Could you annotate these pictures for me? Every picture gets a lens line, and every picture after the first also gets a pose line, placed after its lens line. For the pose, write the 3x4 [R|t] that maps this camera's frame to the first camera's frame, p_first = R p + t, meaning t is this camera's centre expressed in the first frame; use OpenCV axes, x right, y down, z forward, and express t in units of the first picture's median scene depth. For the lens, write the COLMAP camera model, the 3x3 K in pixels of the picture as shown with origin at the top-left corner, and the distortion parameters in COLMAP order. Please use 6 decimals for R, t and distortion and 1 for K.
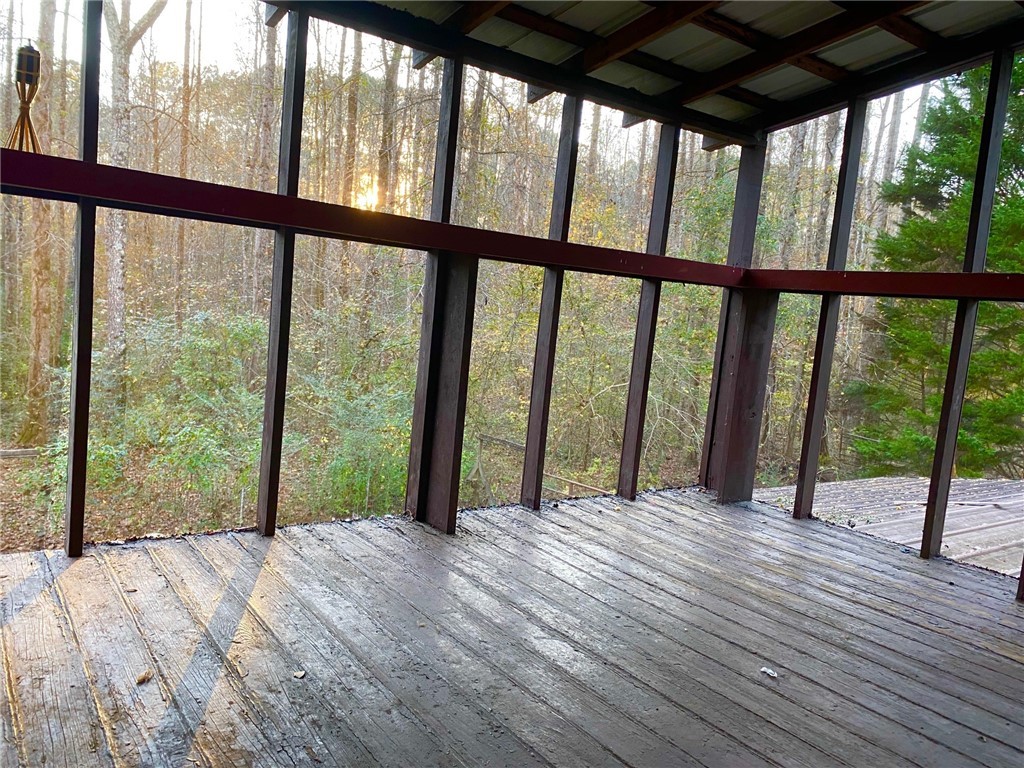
lens RADIAL K [[771.5, 0, 508.4], [0, 771.5, 384.6], [0, 0, 1]] dist [0.034773, -0.029361]
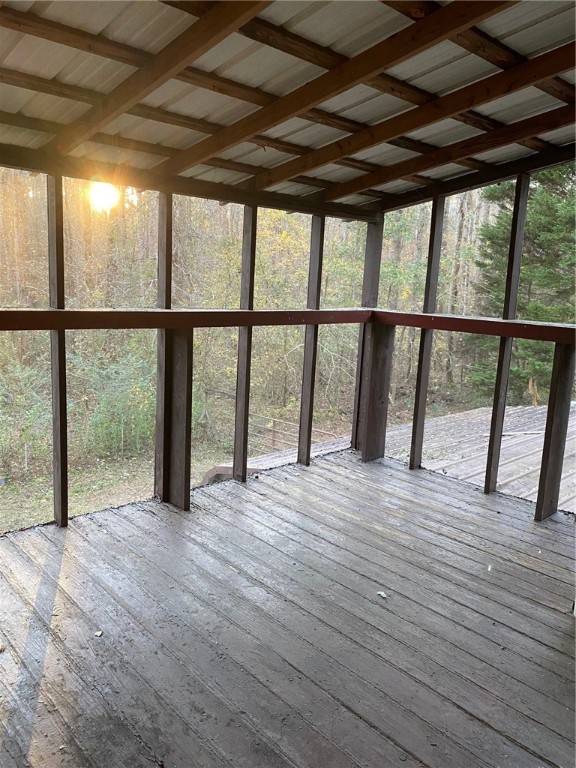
lens RADIAL K [[578.6, 0, 294.9], [0, 578.6, 379.7], [0, 0, 1]] dist [0.034773, -0.029361]
pose [[0.991185, -0.063845, 0.116091, 0.018228], [0.054797, 0.995326, 0.079524, -0.130613], [-0.120626, -0.072461, 0.990050, -0.127355]]
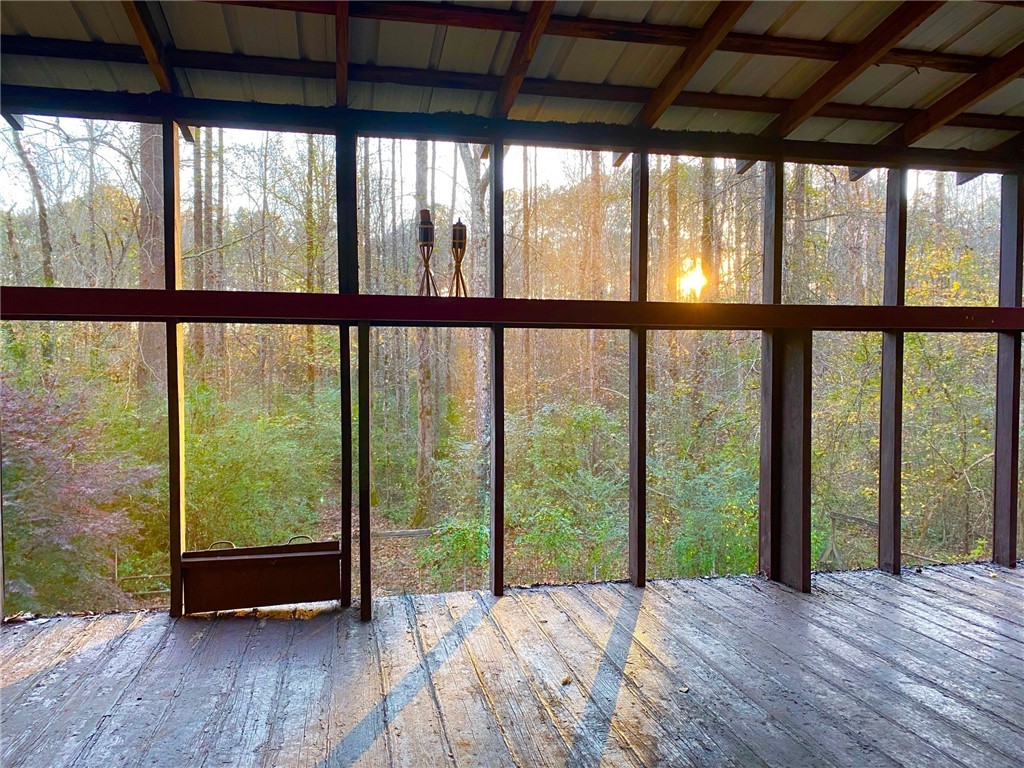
lens RADIAL K [[771.5, 0, 513.5], [0, 771.5, 387.0], [0, 0, 1]] dist [0.034773, -0.029361]
pose [[0.912432, -0.083840, -0.400548, 0.007694], [0.042372, 0.992883, -0.111302, 0.014845], [0.407028, 0.084583, 0.909491, -0.140623]]
